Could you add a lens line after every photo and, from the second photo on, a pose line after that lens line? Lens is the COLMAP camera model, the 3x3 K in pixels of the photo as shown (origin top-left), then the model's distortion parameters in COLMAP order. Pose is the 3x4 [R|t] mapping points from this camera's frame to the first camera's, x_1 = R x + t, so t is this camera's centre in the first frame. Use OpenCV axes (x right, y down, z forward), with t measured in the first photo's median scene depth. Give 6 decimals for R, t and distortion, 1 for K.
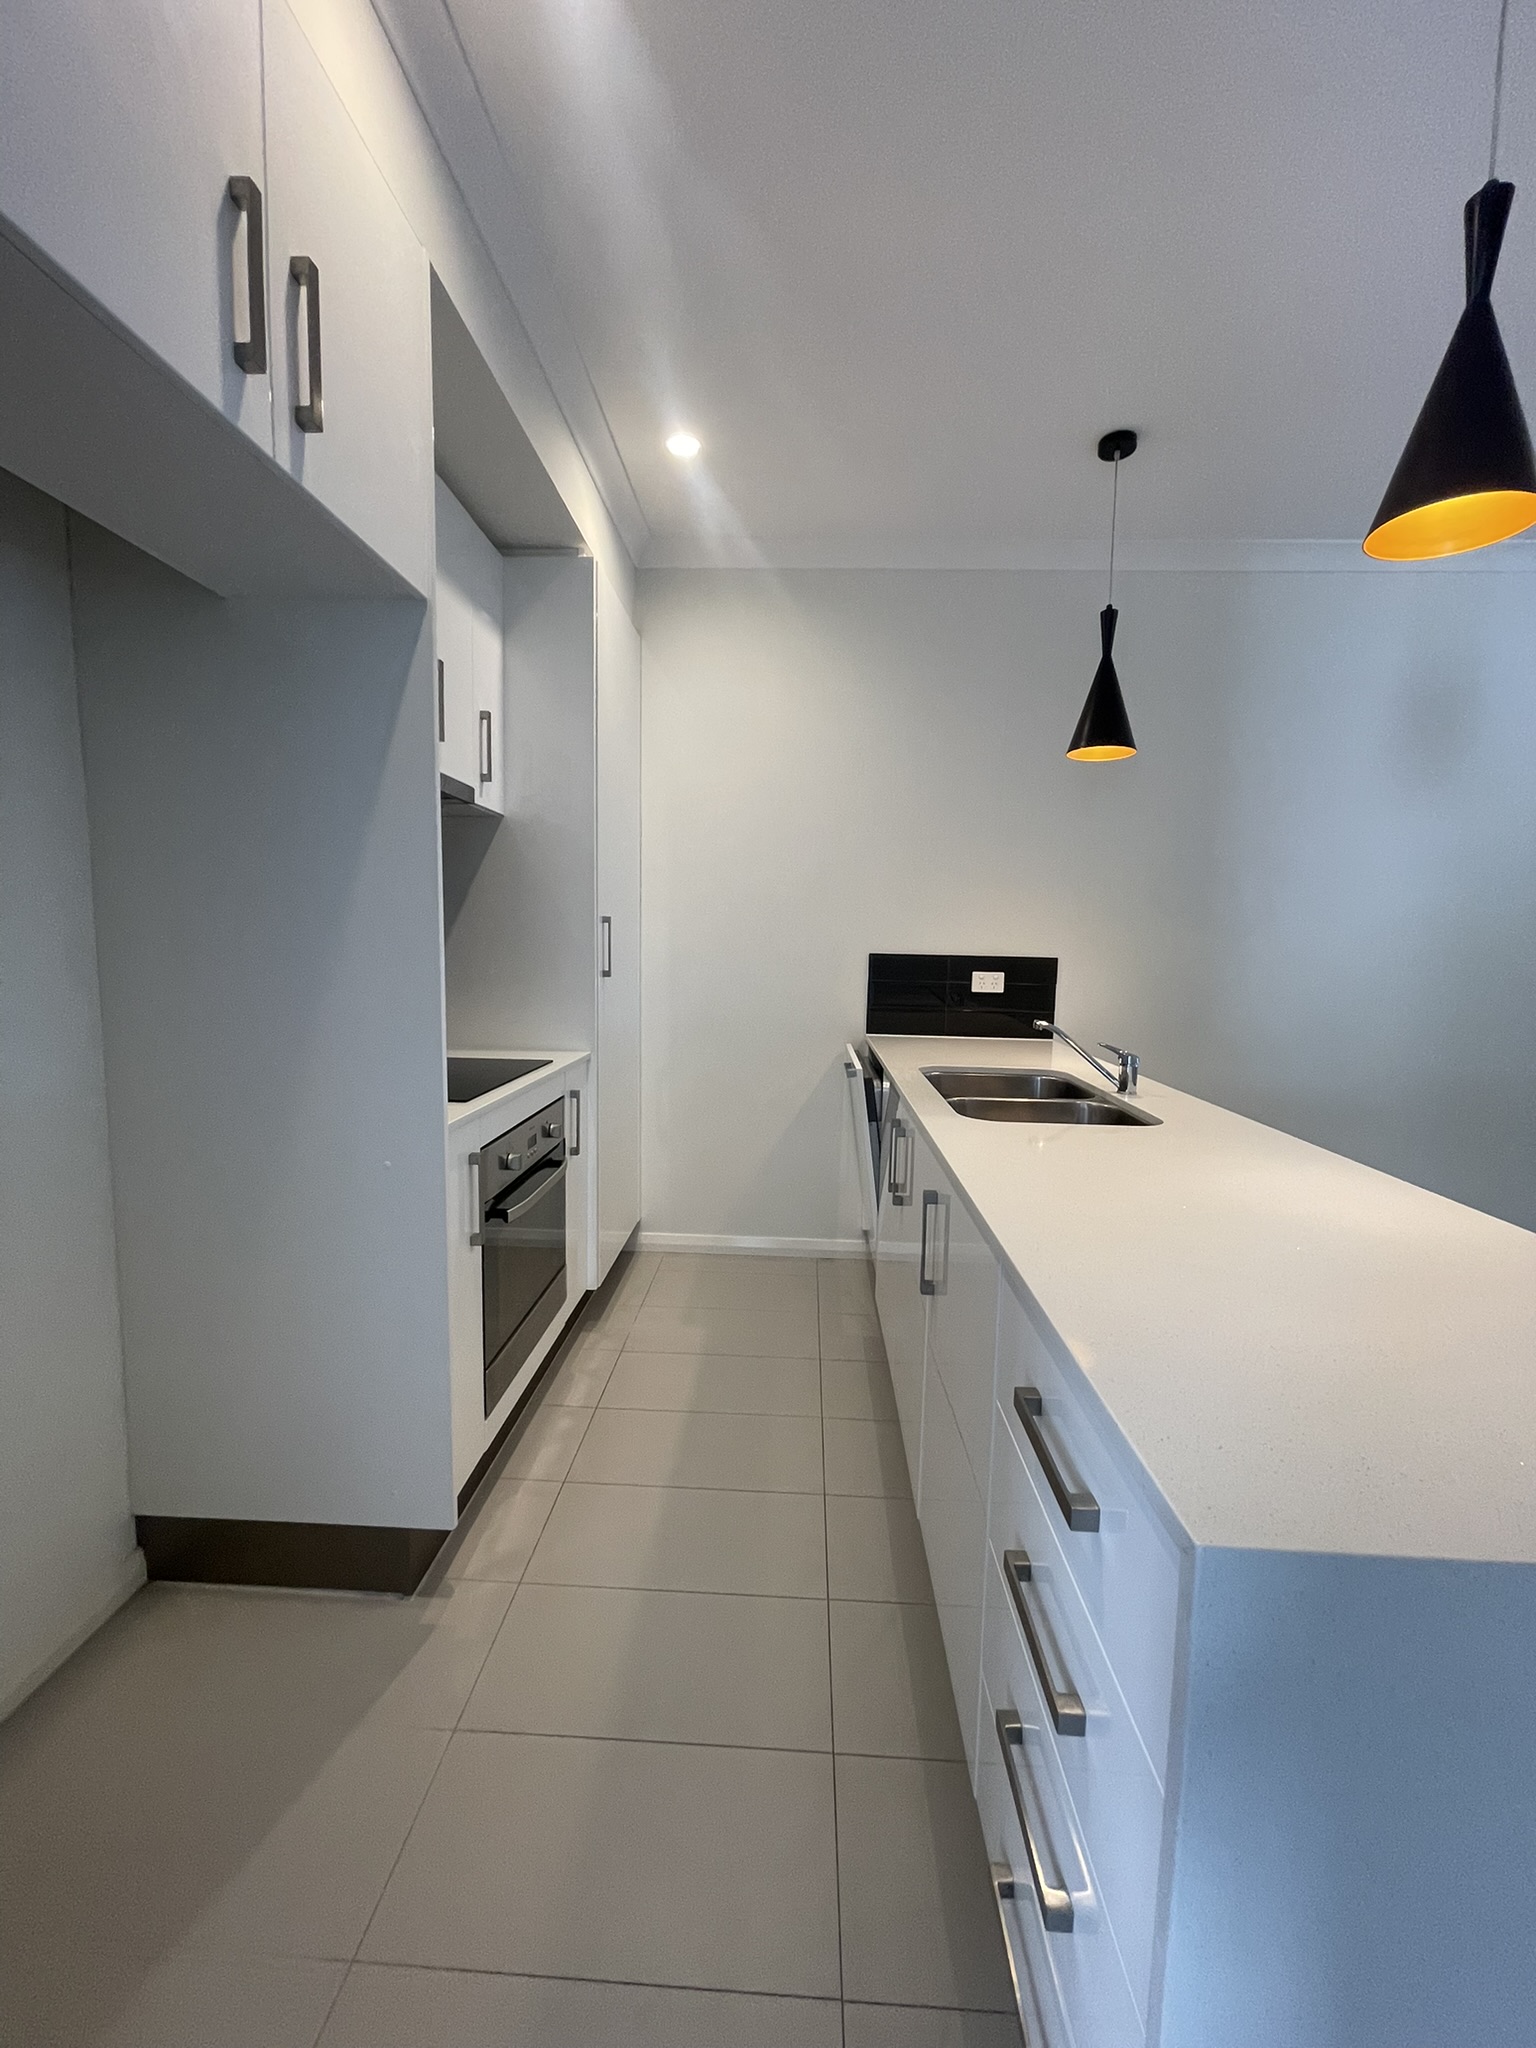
lens RADIAL K [[826.4, 0, 768.0], [0, 826.4, 1024.0], [0, 0, 1]] dist [-0.002655, -0.000313]
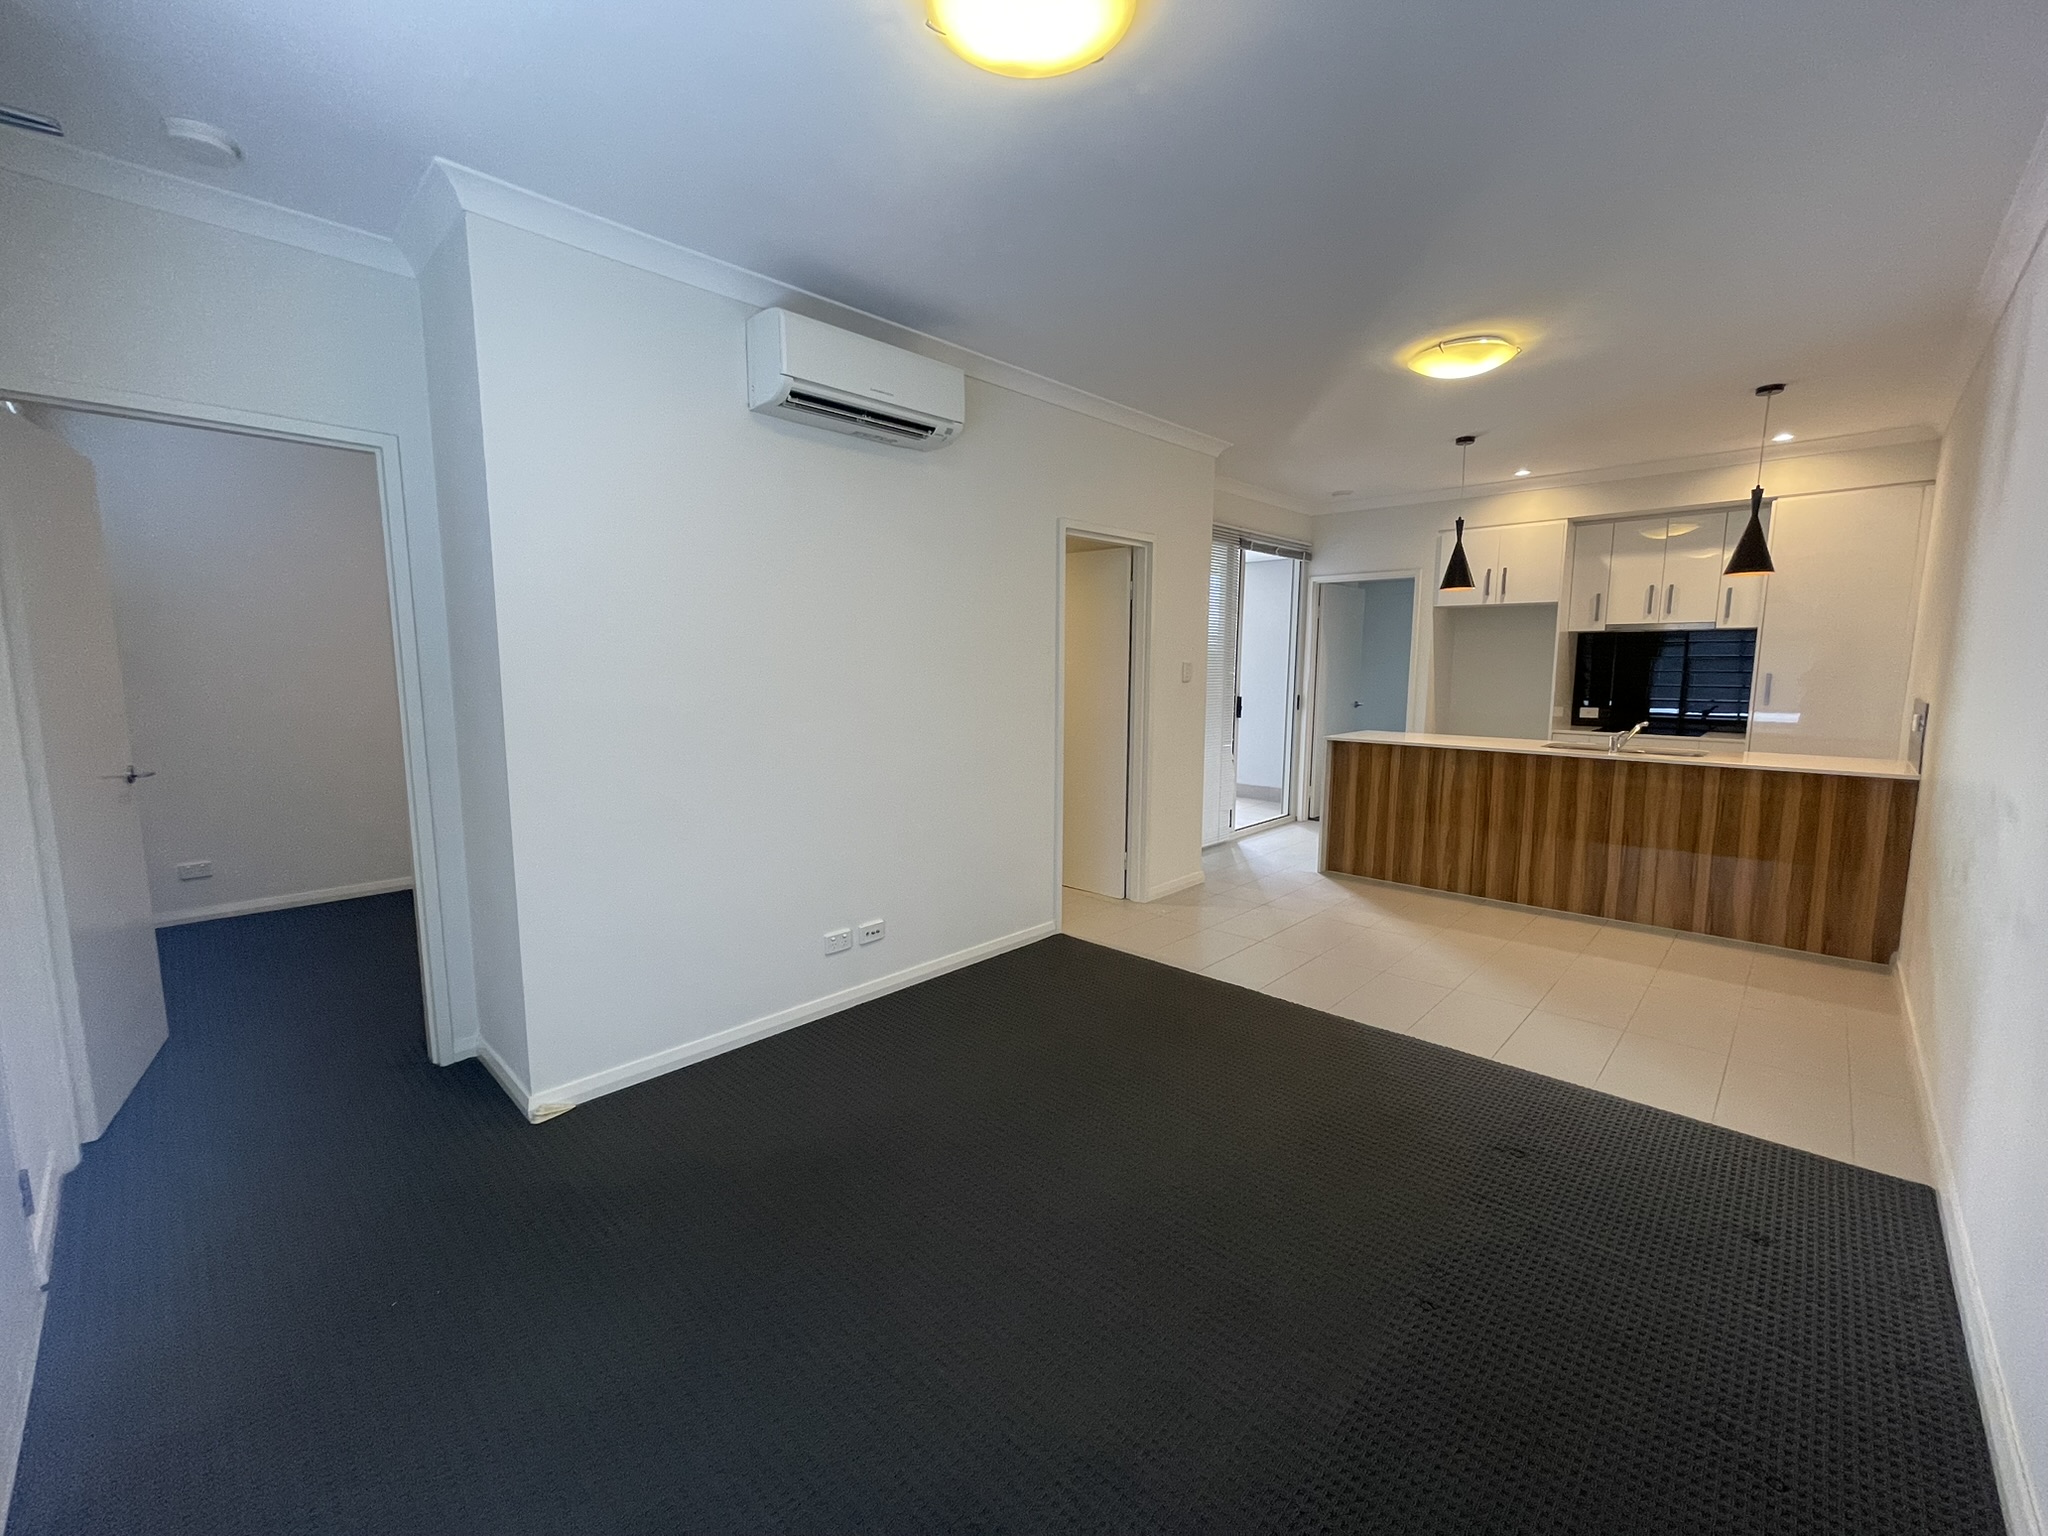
lens RADIAL K [[826.4, 0, 1024.0], [0, 826.4, 768.0], [0, 0, 1]] dist [-0.002655, -0.000313]
pose [[-0.659207, 0.080804, -0.747607, 2.631961], [-0.083158, 0.980278, 0.179277, -0.121376], [0.747349, 0.180350, -0.639487, 1.037037]]
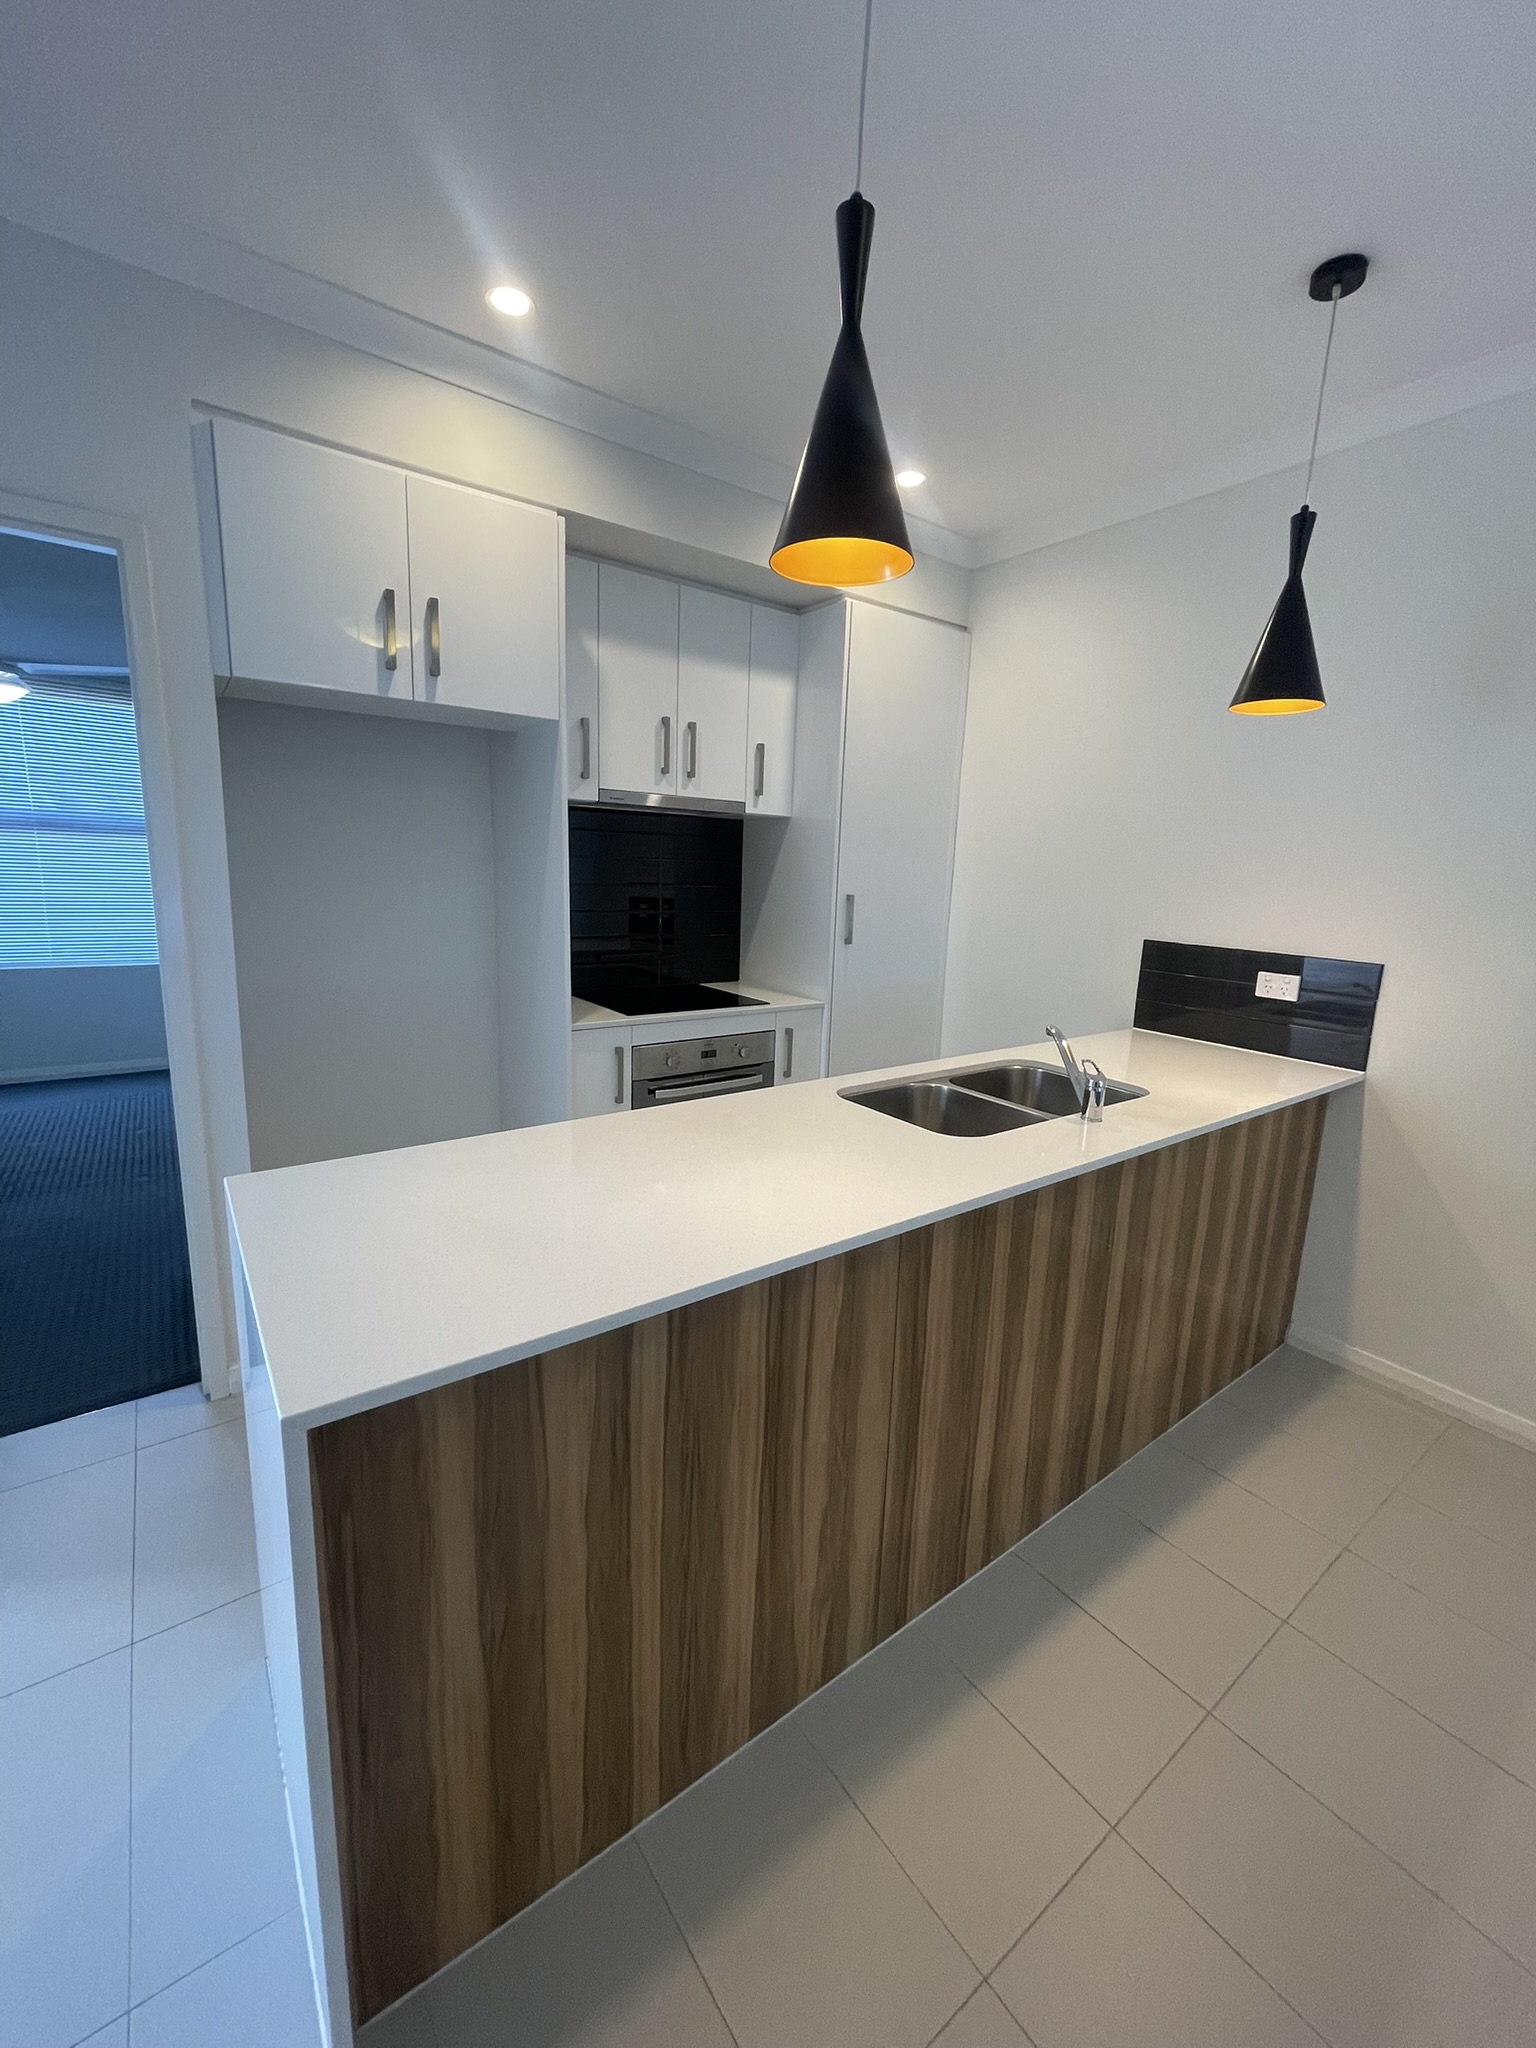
lens RADIAL K [[826.4, 0, 768.0], [0, 826.4, 1024.0], [0, 0, 1]] dist [-0.002655, -0.000313]
pose [[0.628253, 0.152421, -0.762932, 0.738140], [-0.100072, 0.988307, 0.115041, -0.073675], [0.771546, 0.004073, 0.636160, 0.136361]]
